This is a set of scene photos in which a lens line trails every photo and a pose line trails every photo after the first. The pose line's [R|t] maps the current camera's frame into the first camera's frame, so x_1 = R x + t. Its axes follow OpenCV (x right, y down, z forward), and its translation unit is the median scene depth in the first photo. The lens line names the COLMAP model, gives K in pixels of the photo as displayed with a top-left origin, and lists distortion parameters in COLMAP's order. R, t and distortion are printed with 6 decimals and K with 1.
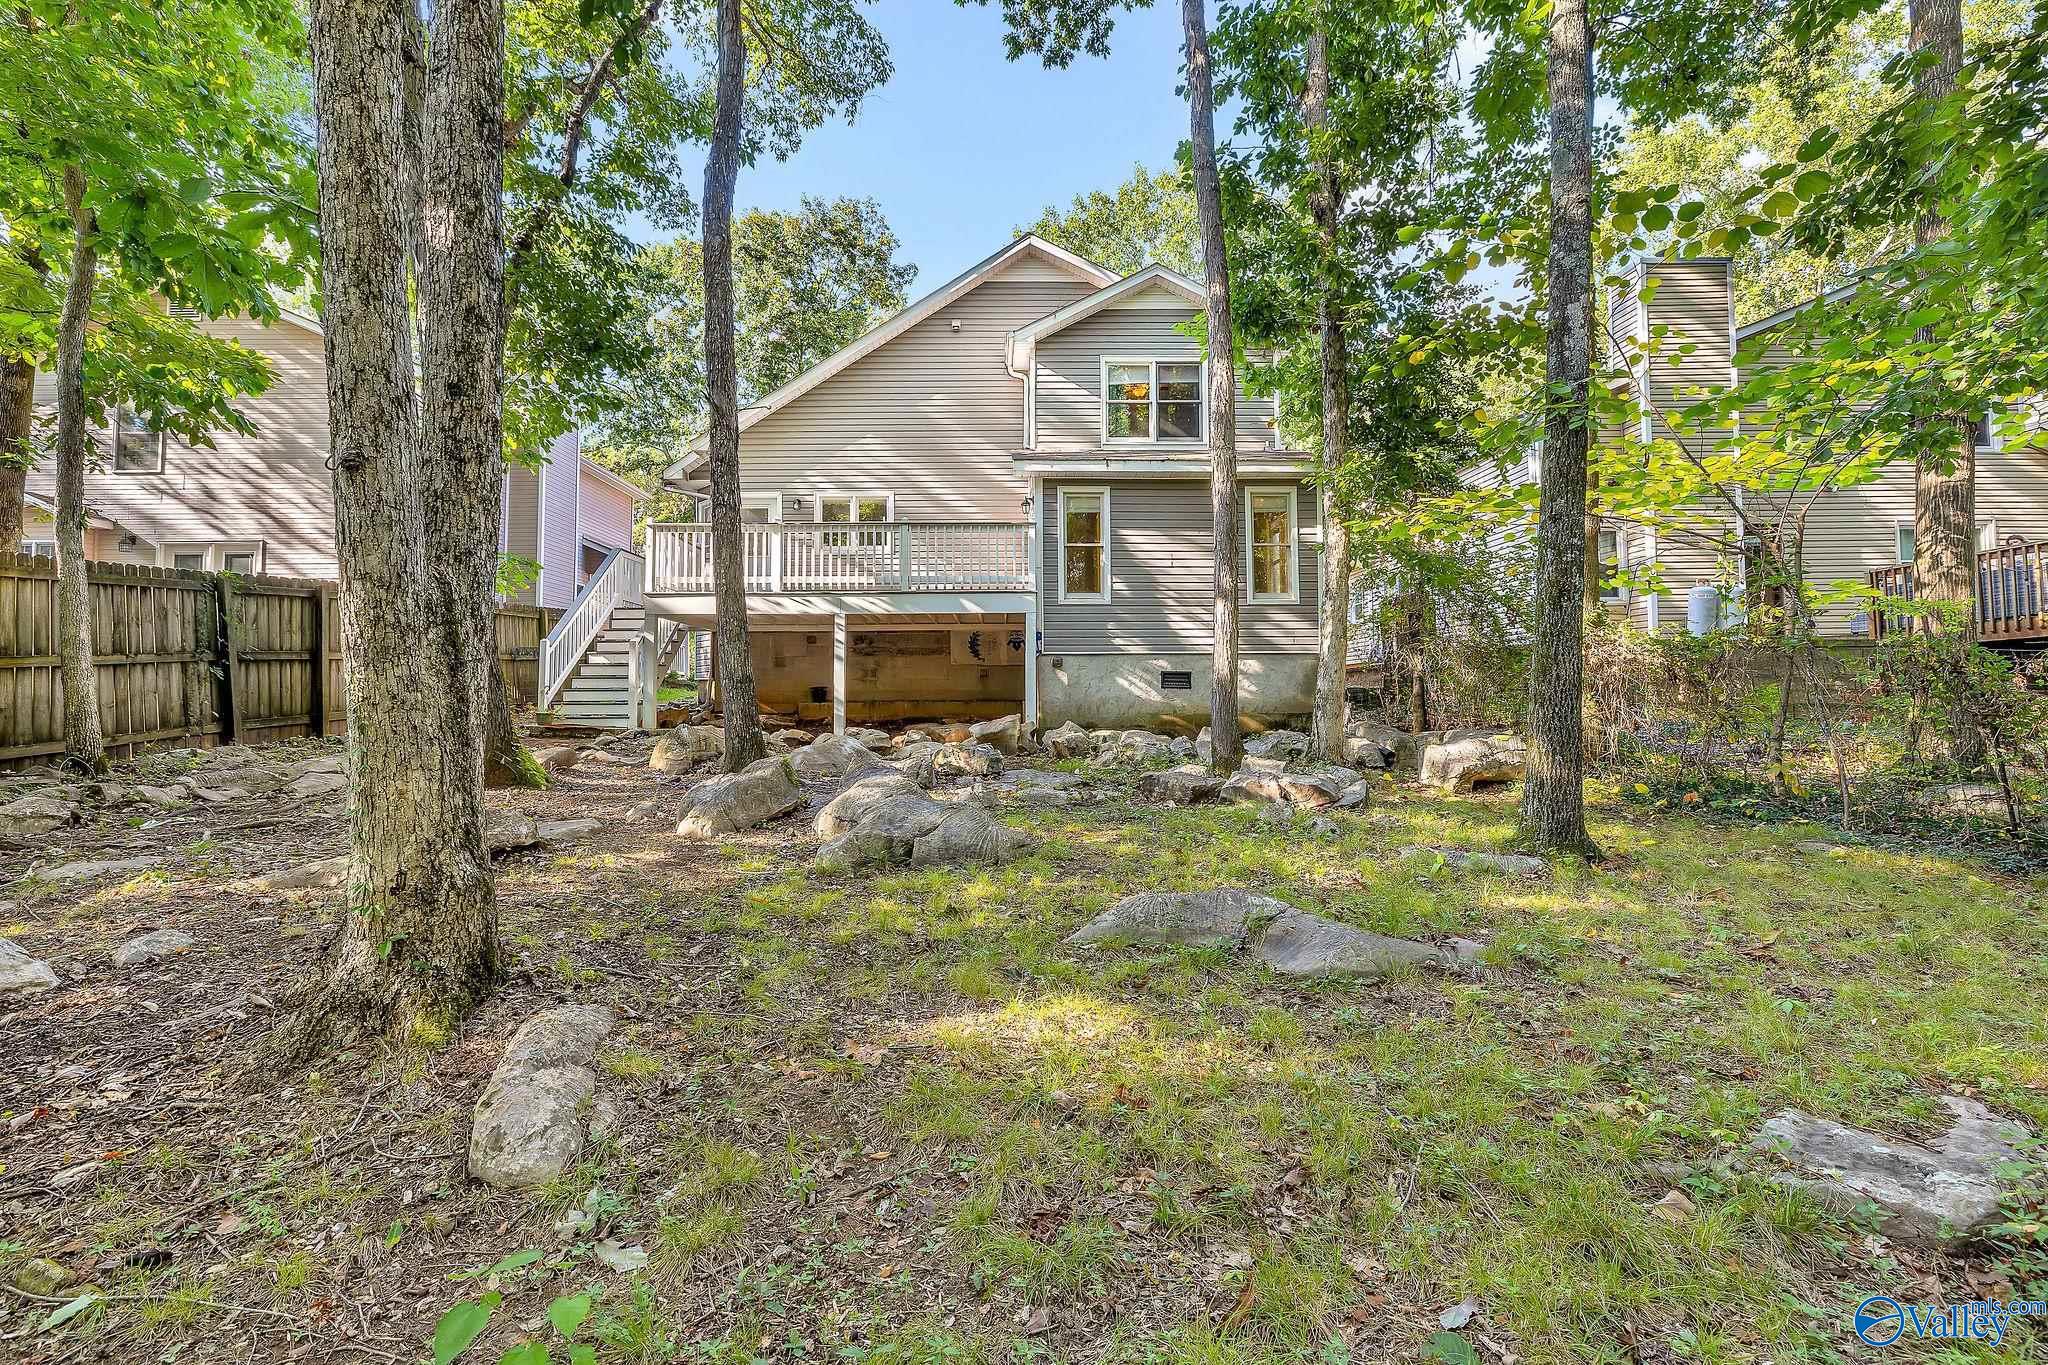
lens RADIAL K [[891.7, 0, 1023.2], [0, 891.7, 663.0], [0, 0, 1]] dist [0.010504, 0.000514]
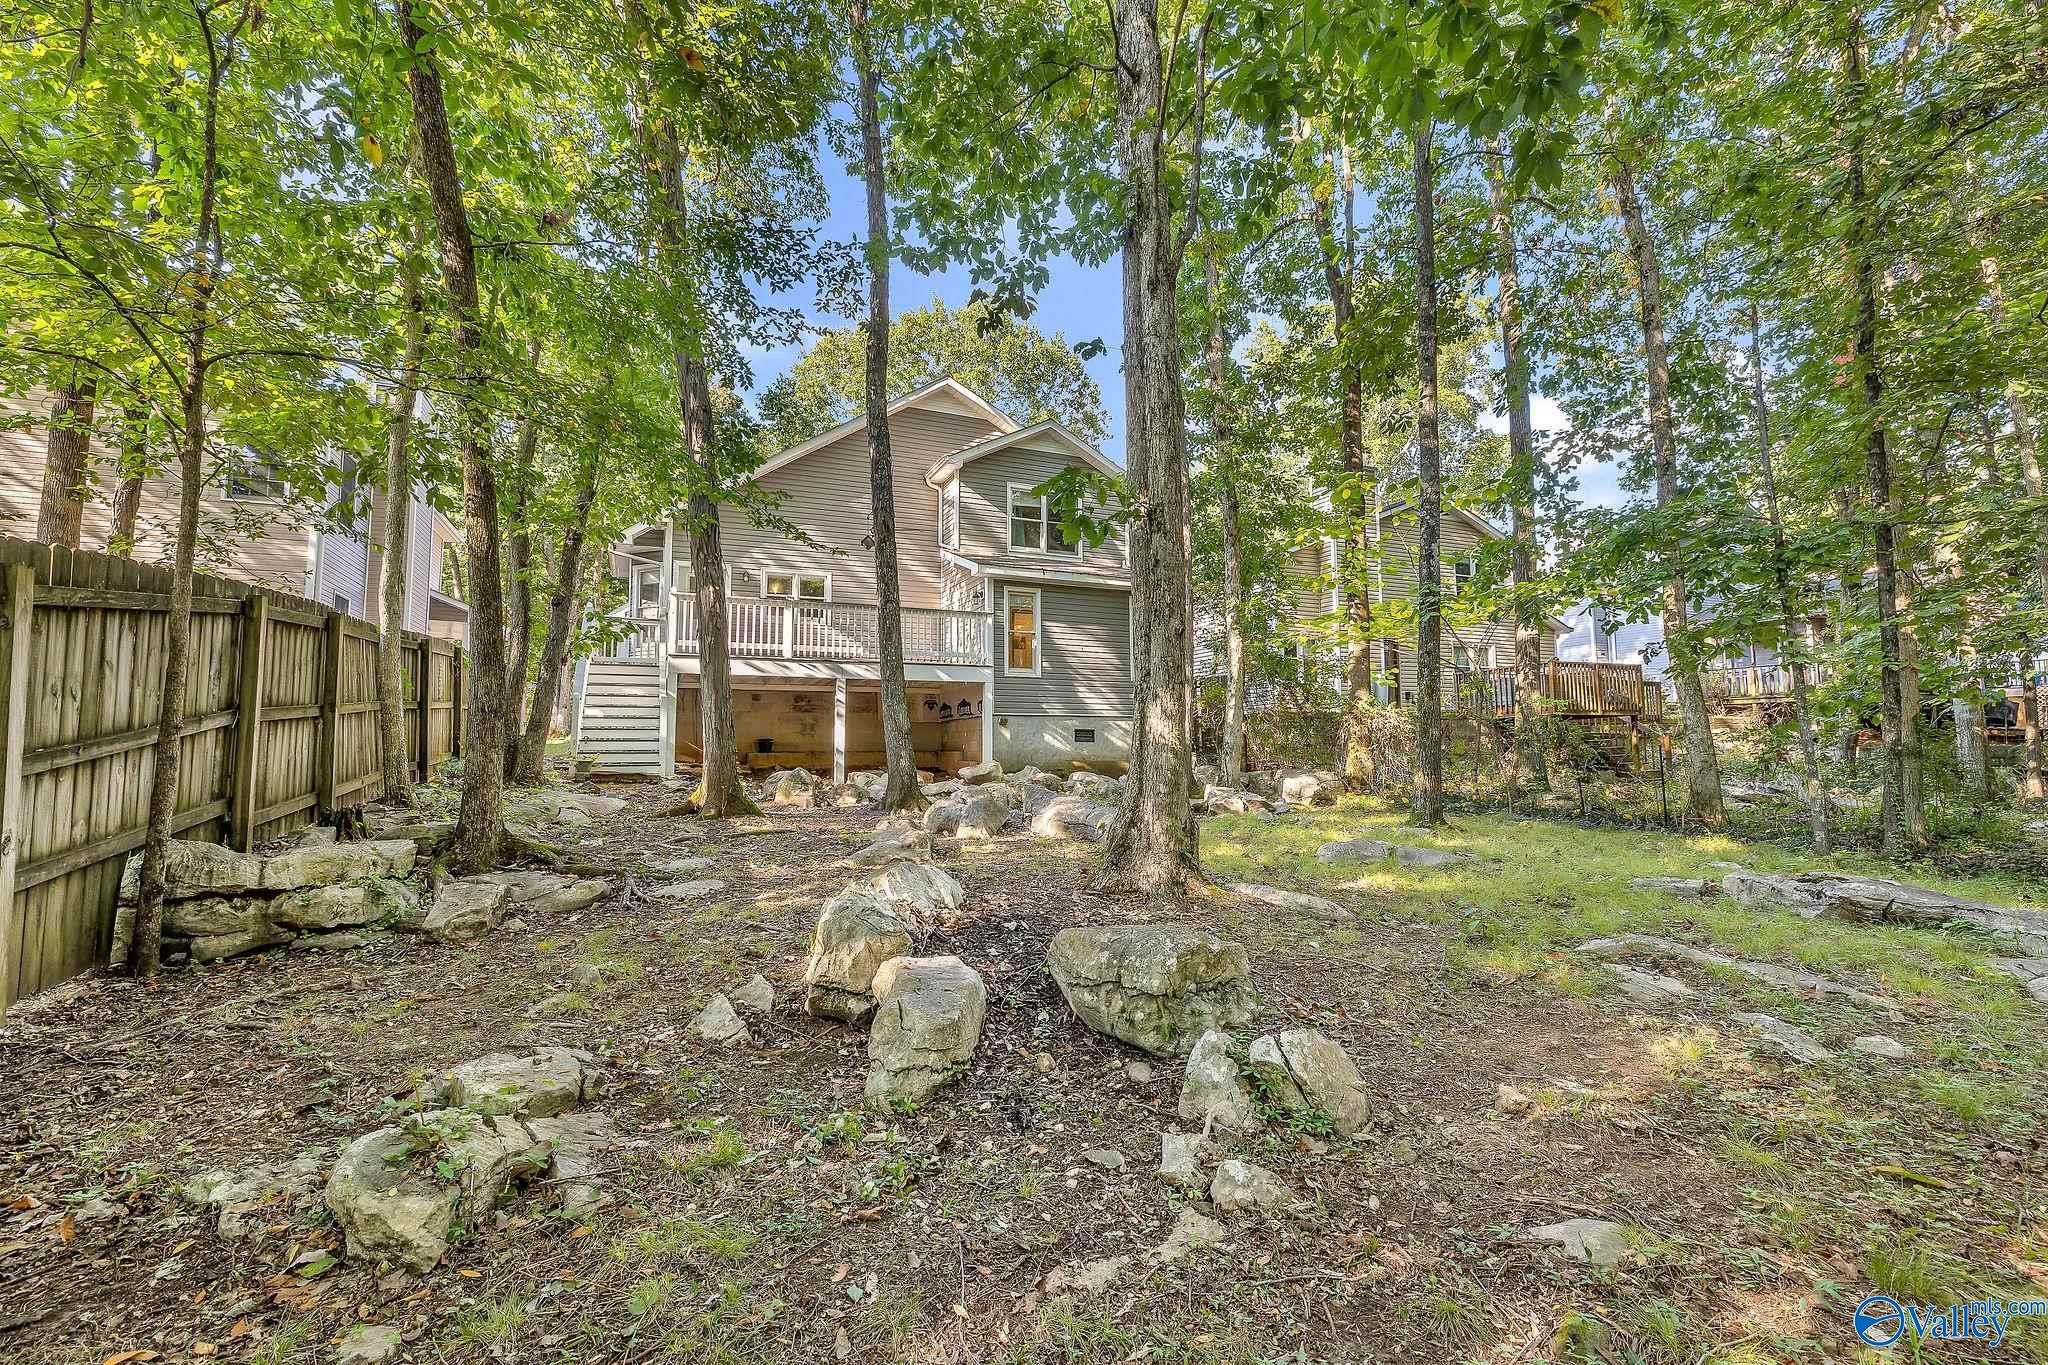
lens RADIAL K [[891.7, 0, 1014.3], [0, 891.7, 682.6], [0, 0, 1]] dist [0.010504, 0.000514]
pose [[0.921269, 0.032167, 0.387593, -0.448780], [-0.015398, 0.998809, -0.046294, 0.002734], [-0.388621, 0.036681, 0.920667, -0.197790]]
